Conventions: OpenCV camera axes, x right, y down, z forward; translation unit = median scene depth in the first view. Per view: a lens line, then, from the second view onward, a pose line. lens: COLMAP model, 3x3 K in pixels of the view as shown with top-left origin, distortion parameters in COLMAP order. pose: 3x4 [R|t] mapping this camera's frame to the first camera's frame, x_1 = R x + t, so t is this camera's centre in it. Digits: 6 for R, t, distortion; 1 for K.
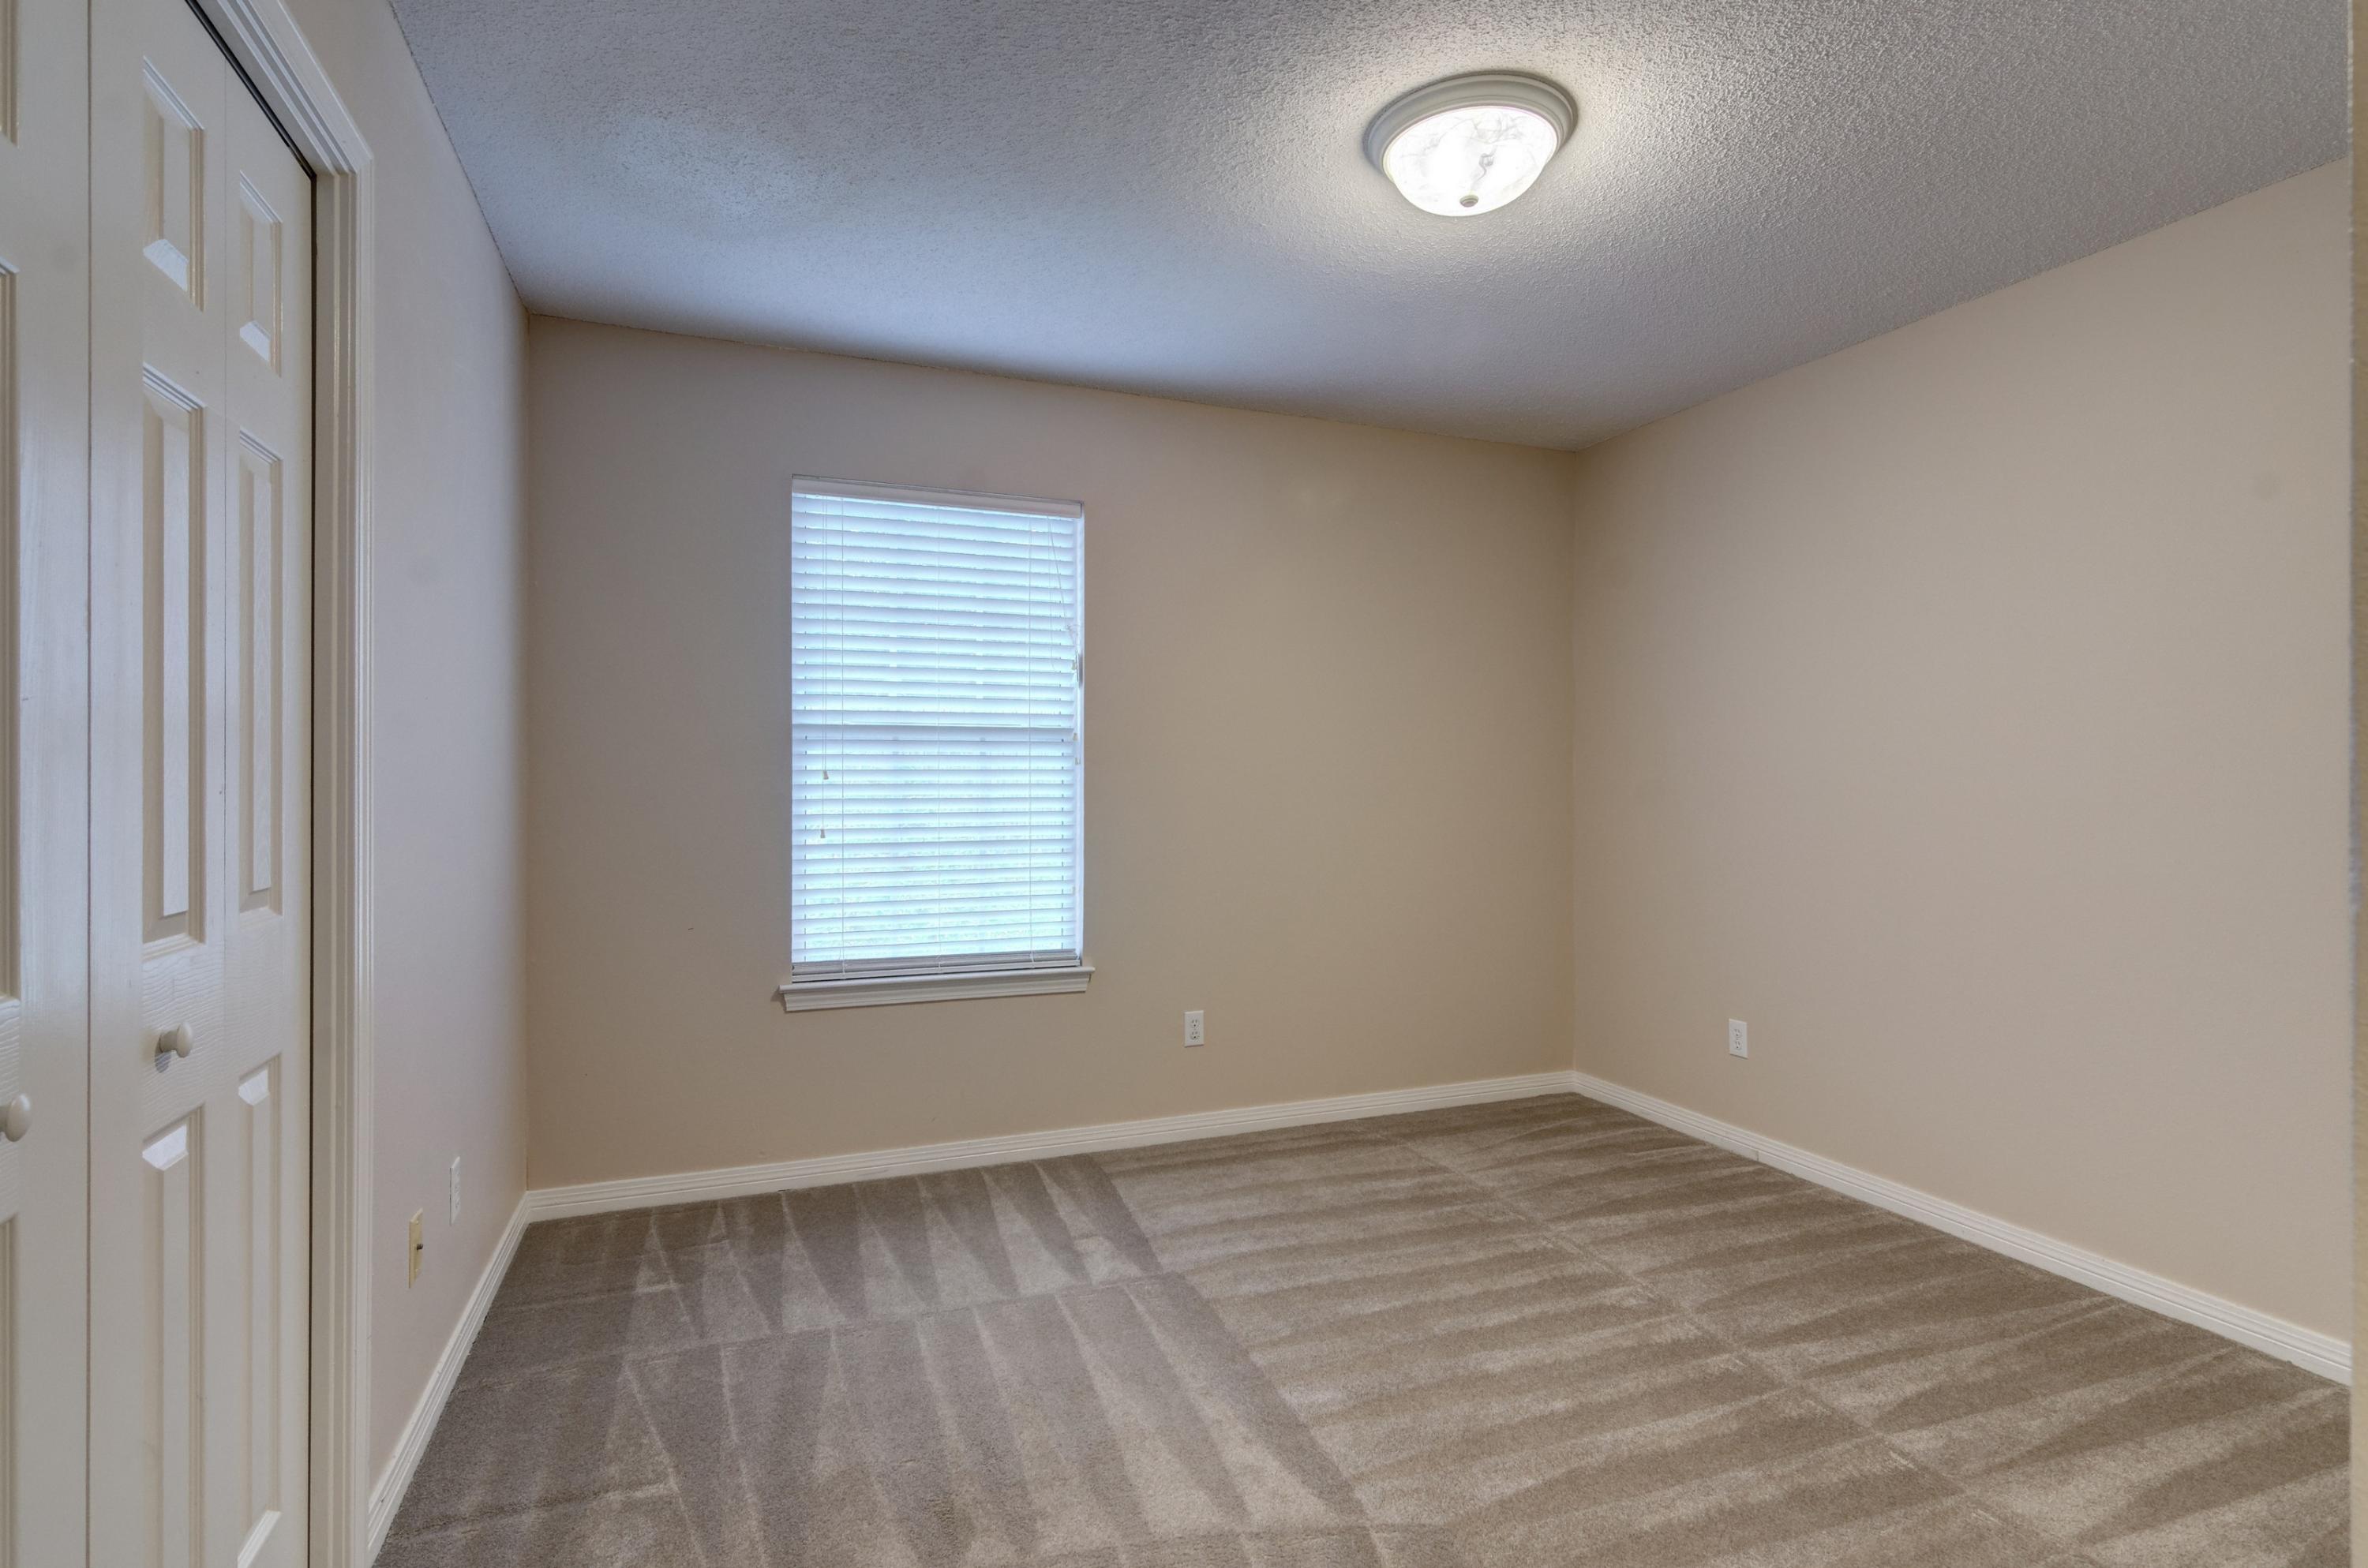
lens RADIAL K [[1141.5, 0, 1164.3], [0, 1141.5, 790.8], [0, 0, 1]] dist [0.005620, -0.001704]
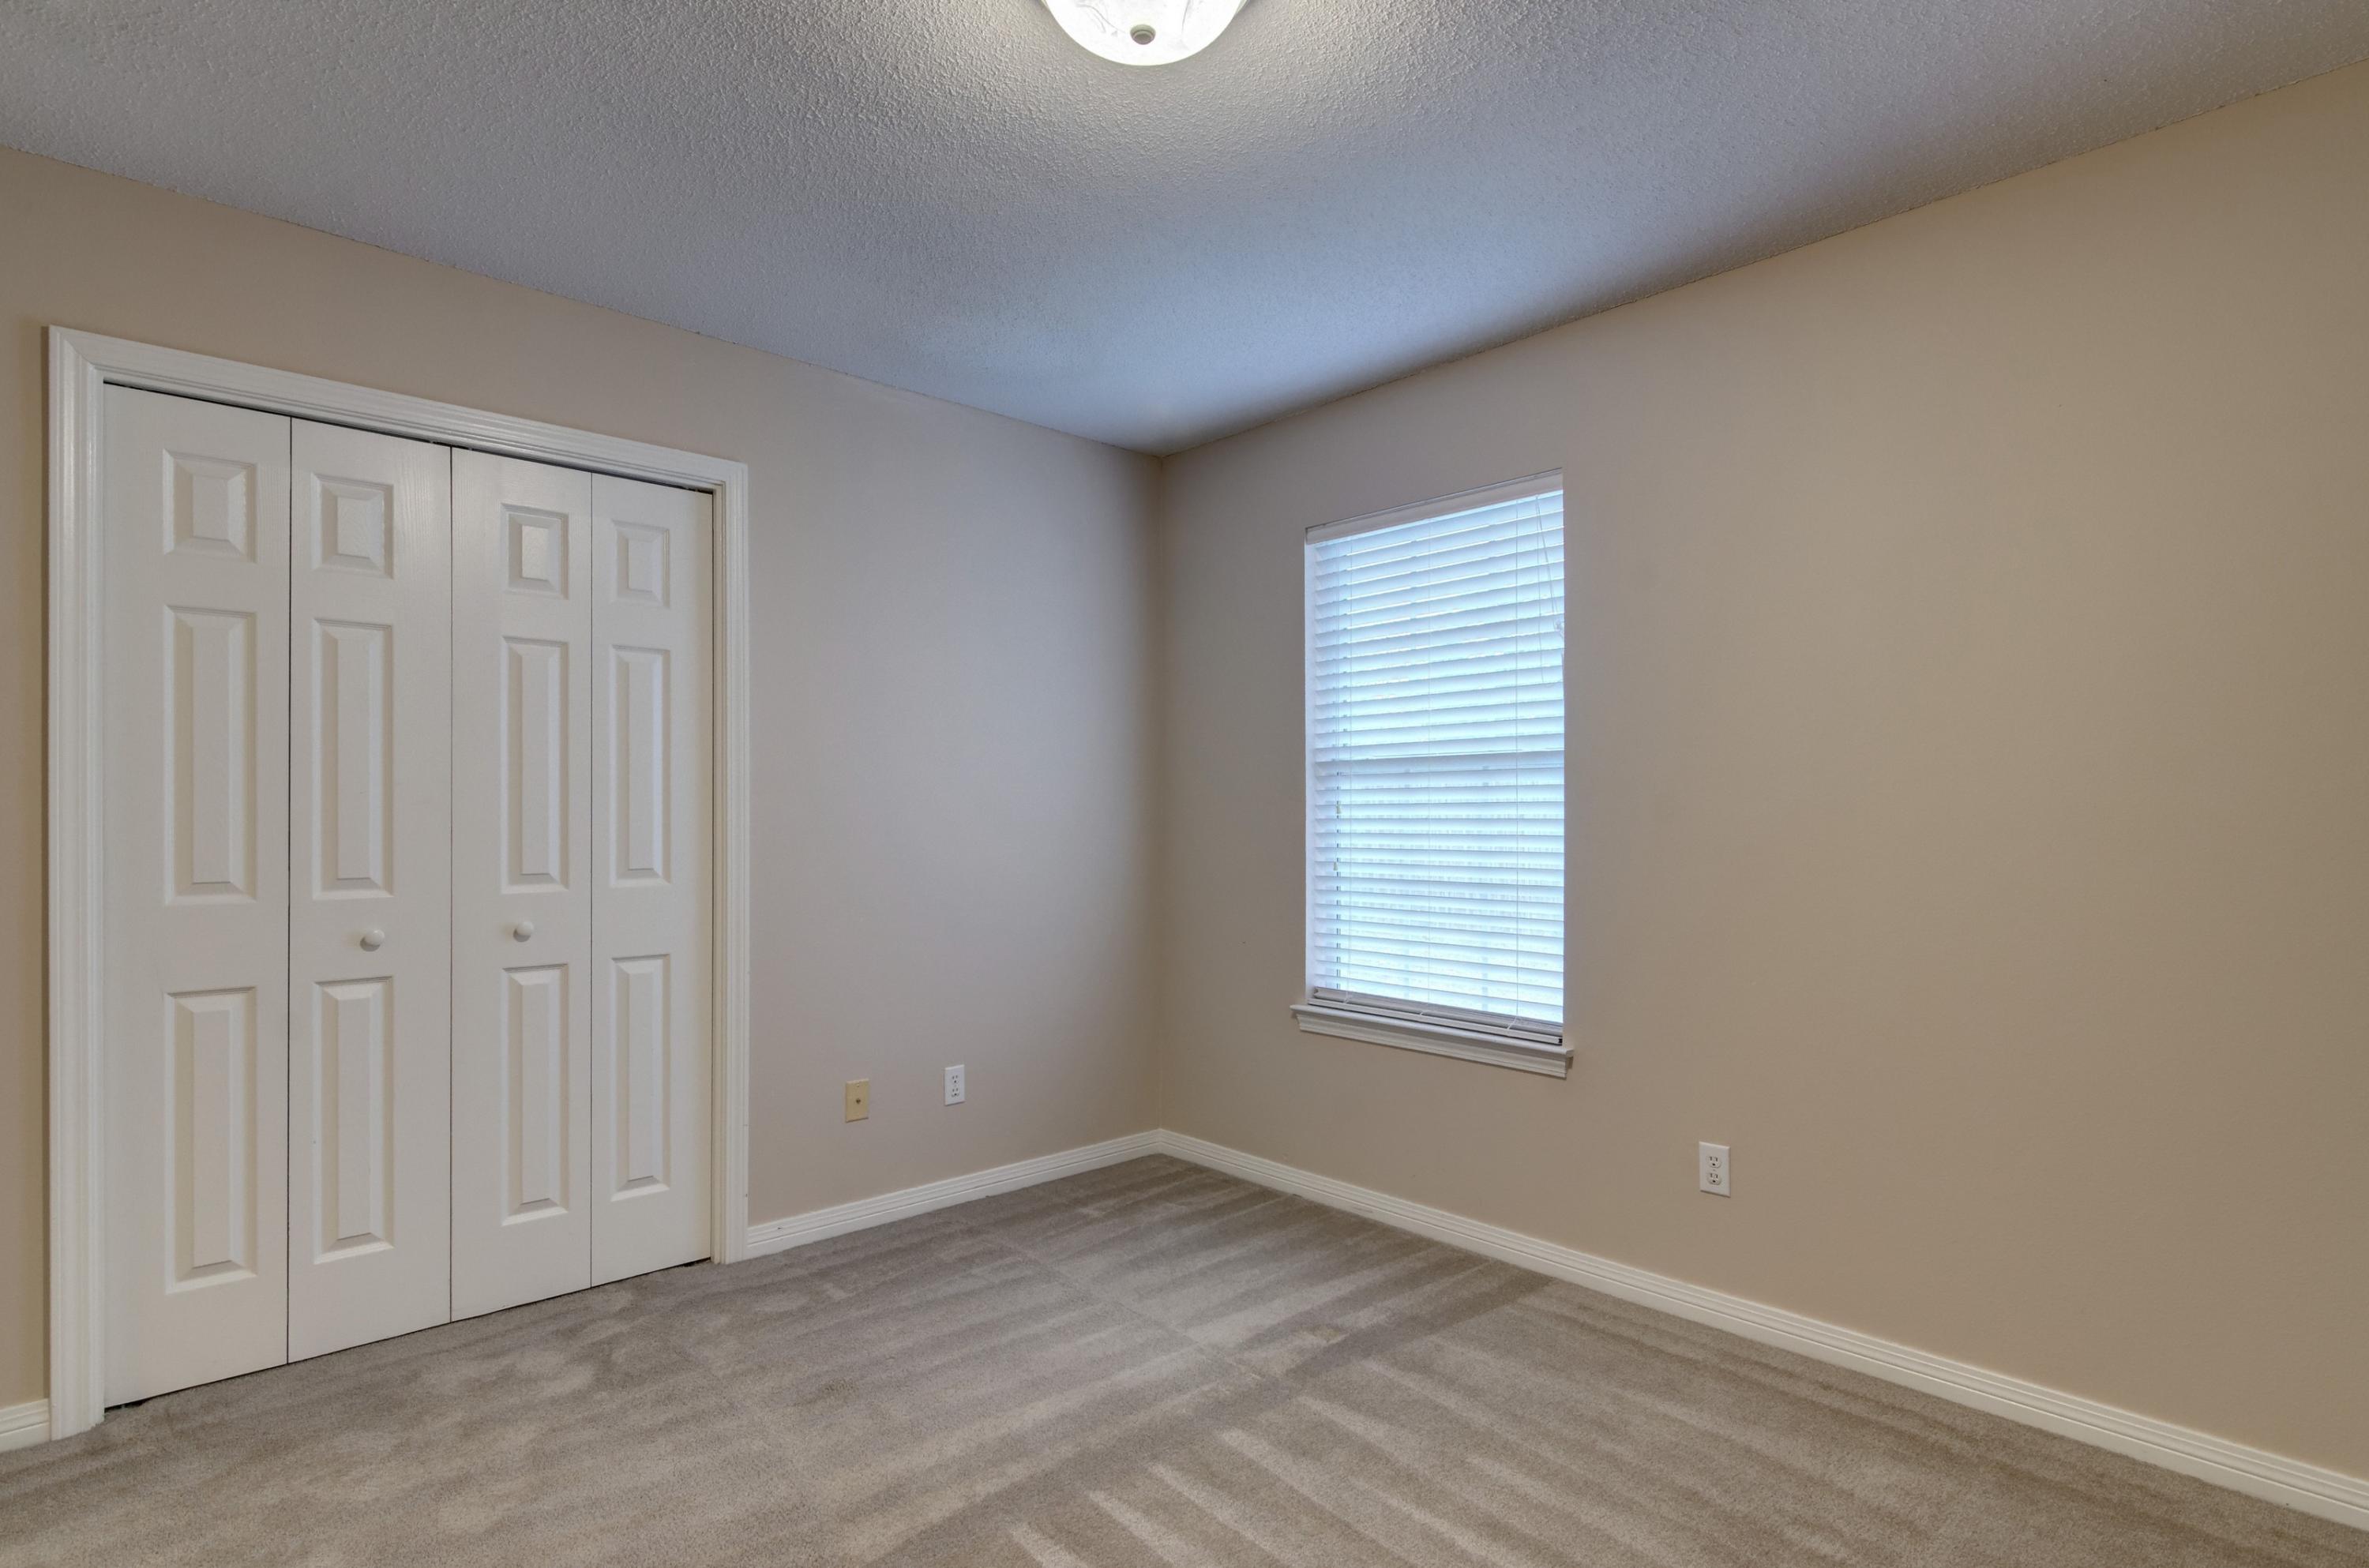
lens RADIAL K [[1142.0, 0, 1144.6], [0, 1142.0, 813.5], [0, 0, 1]] dist [0.005620, -0.001704]
pose [[0.371561, 0.001201, -0.928408, 0.598285], [-0.002329, 0.999997, 0.000362, -0.010064], [0.928405, 0.002027, 0.371563, 0.449702]]
